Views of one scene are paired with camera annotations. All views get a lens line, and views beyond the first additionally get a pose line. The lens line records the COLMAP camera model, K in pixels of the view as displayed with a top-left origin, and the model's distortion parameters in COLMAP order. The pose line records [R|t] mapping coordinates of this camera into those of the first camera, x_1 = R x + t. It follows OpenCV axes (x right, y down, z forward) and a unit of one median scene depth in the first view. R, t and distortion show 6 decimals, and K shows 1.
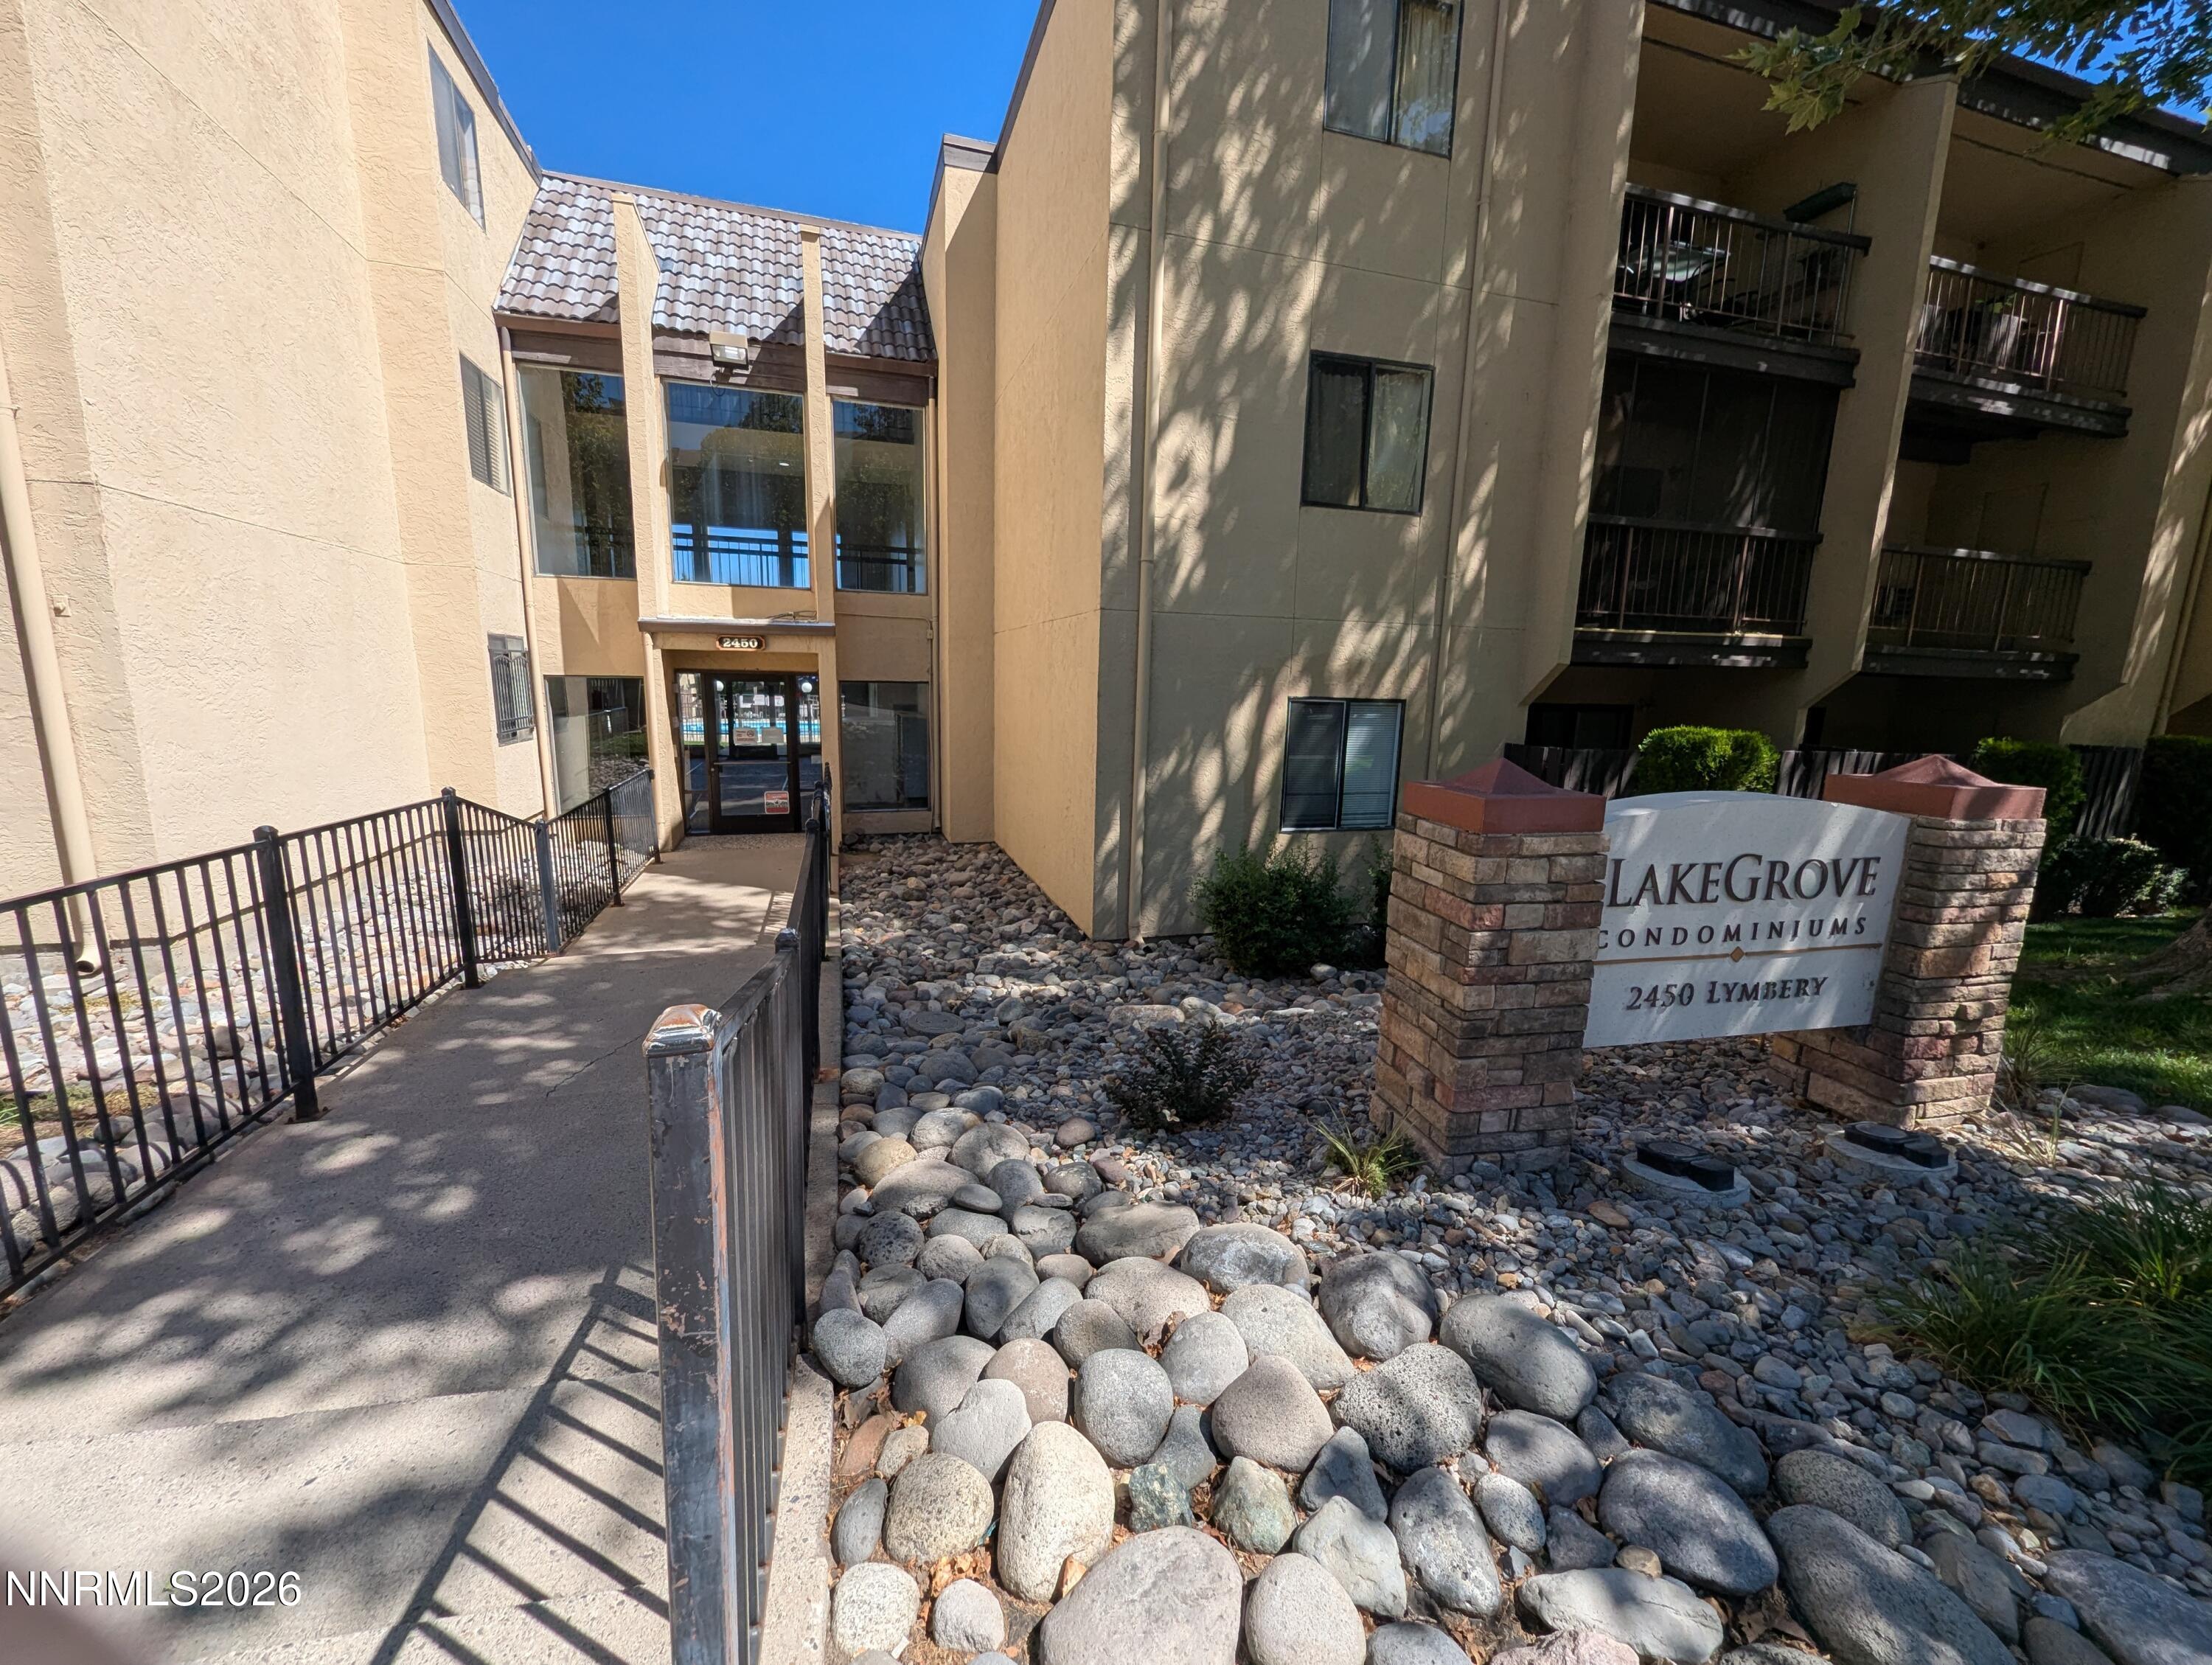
lens RADIAL K [[895.7, 0, 1106.0], [0, 895.7, 832.5], [0, 0, 1]] dist [-0.000008, 0.000266]
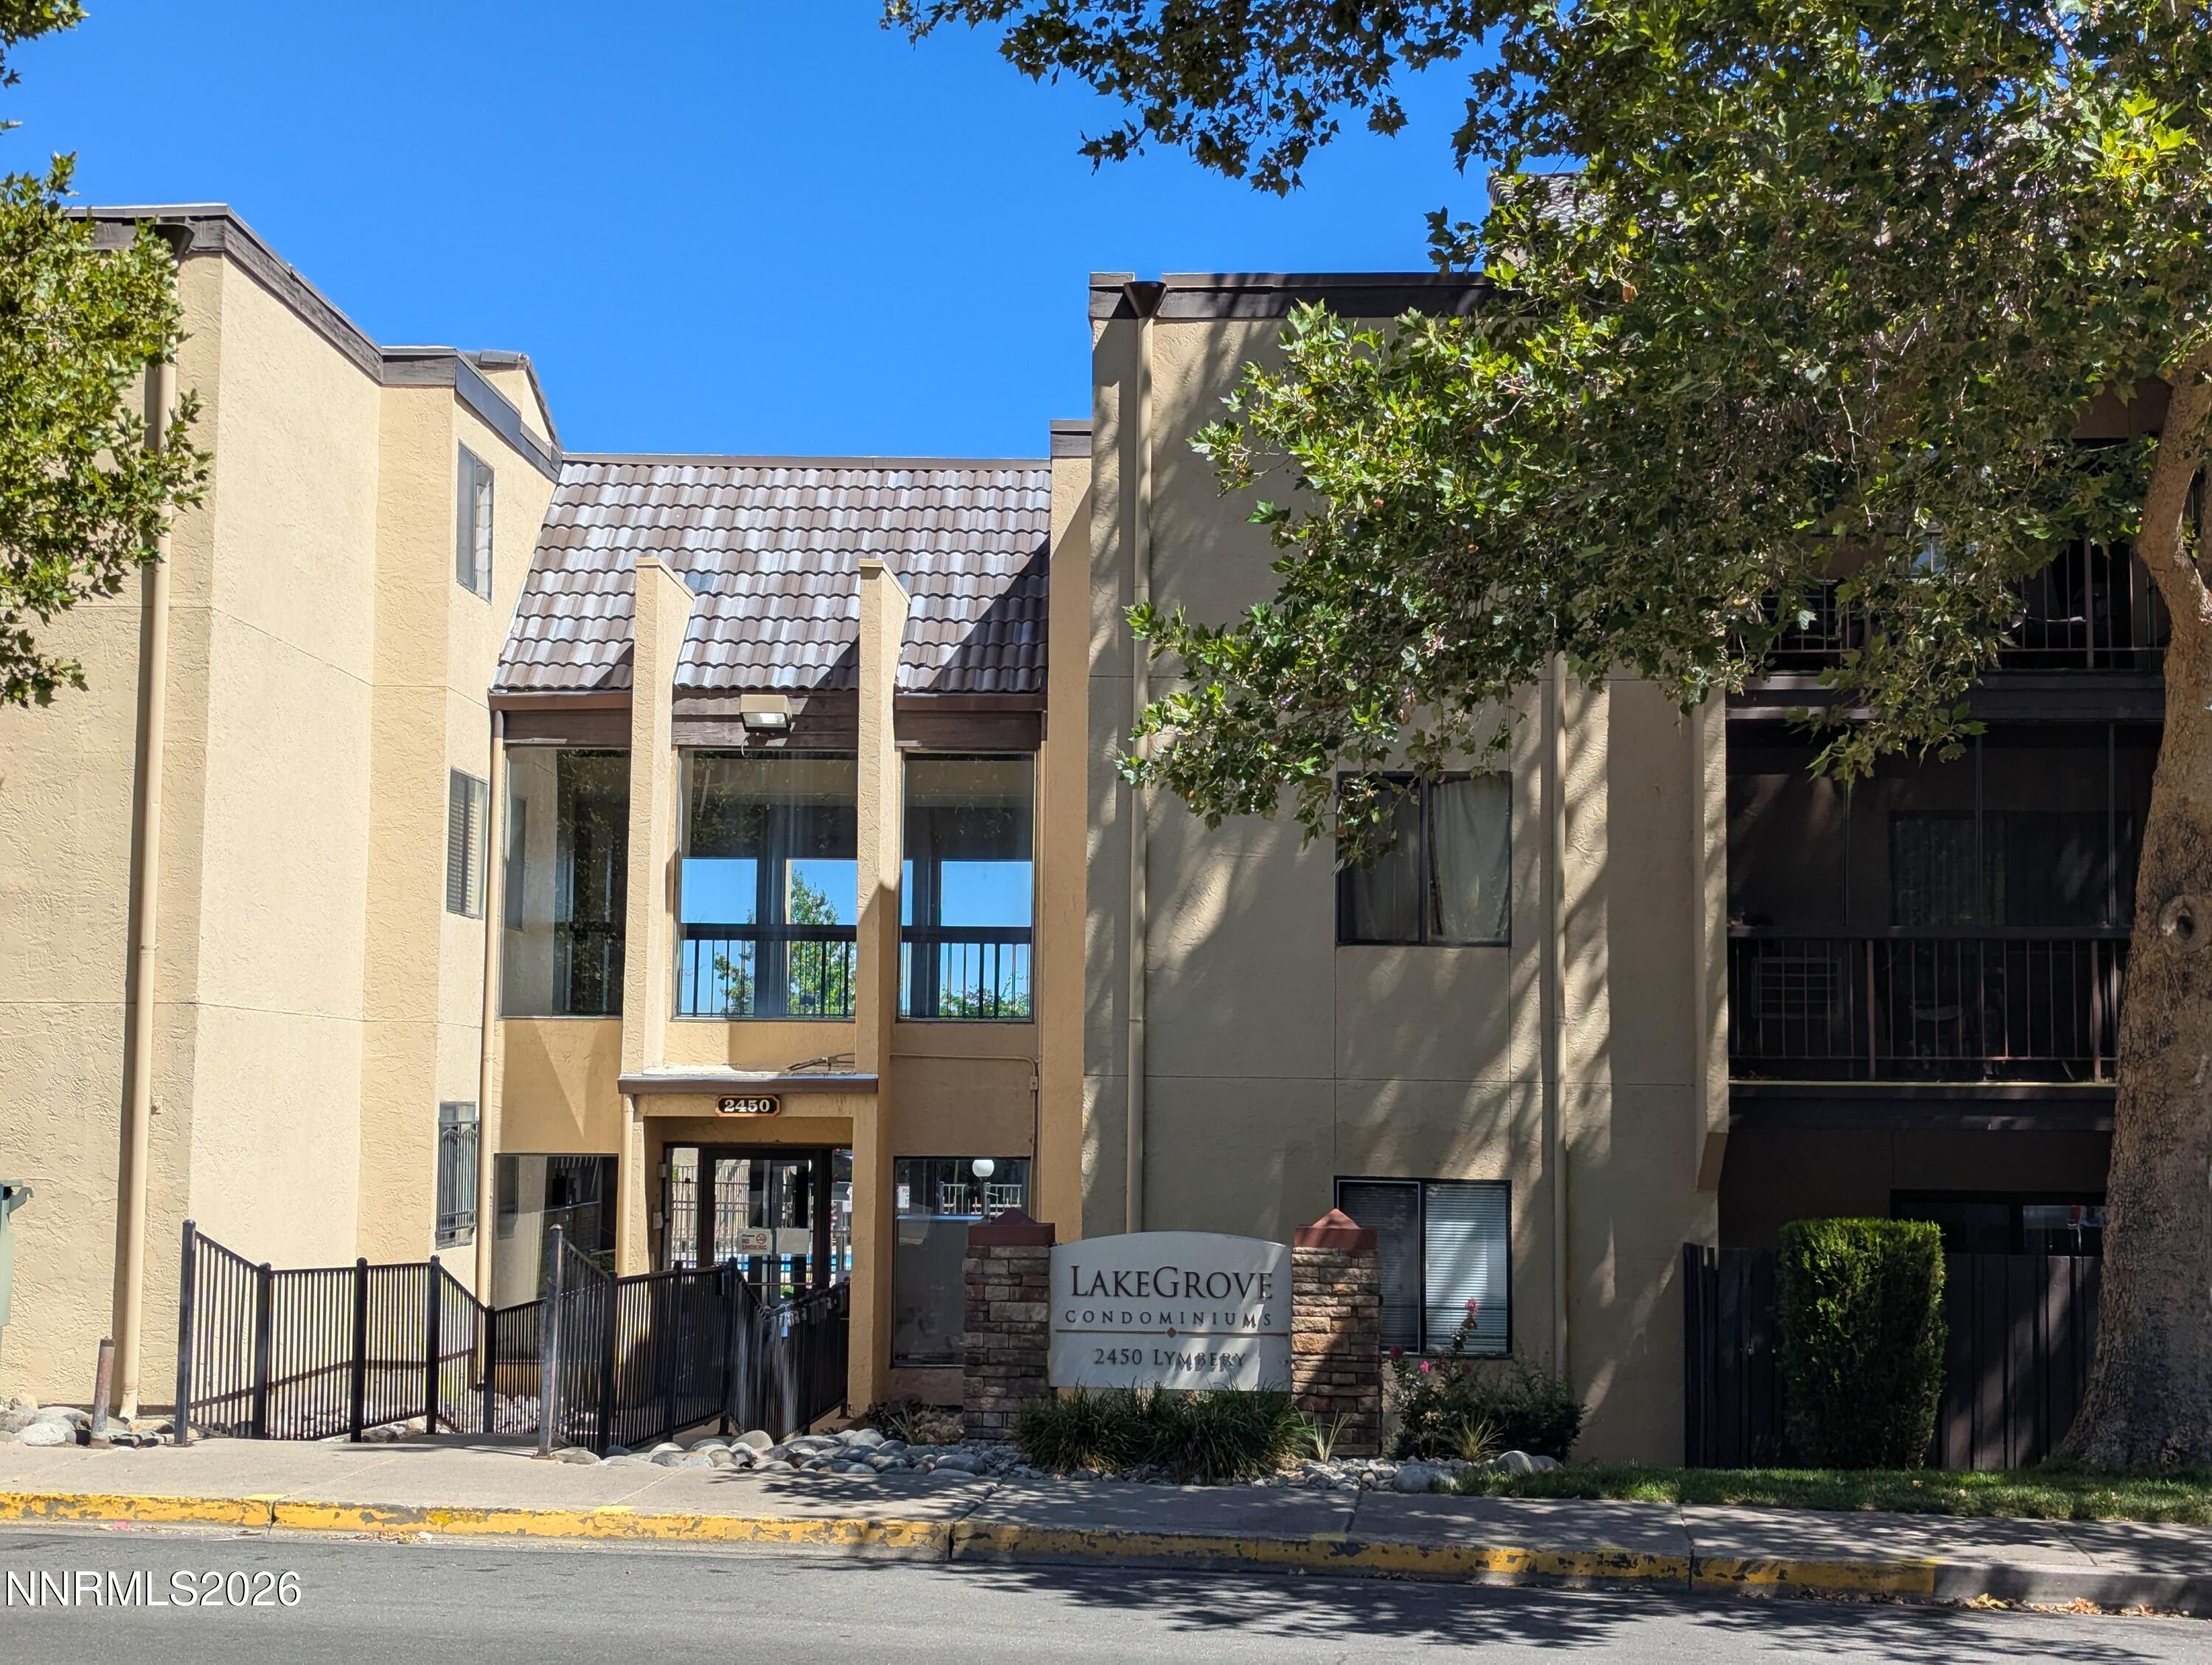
lens RADIAL K [[2730.7, 0, 1106.0], [0, 2730.7, 832.5], [0, 0, 1]] dist [0.166760, -0.794040]
pose [[0.949260, -0.044309, -0.311355, 0.546450], [-0.043497, 0.962013, -0.269517, 0.152603], [0.311470, 0.269385, 0.911273, -0.946022]]
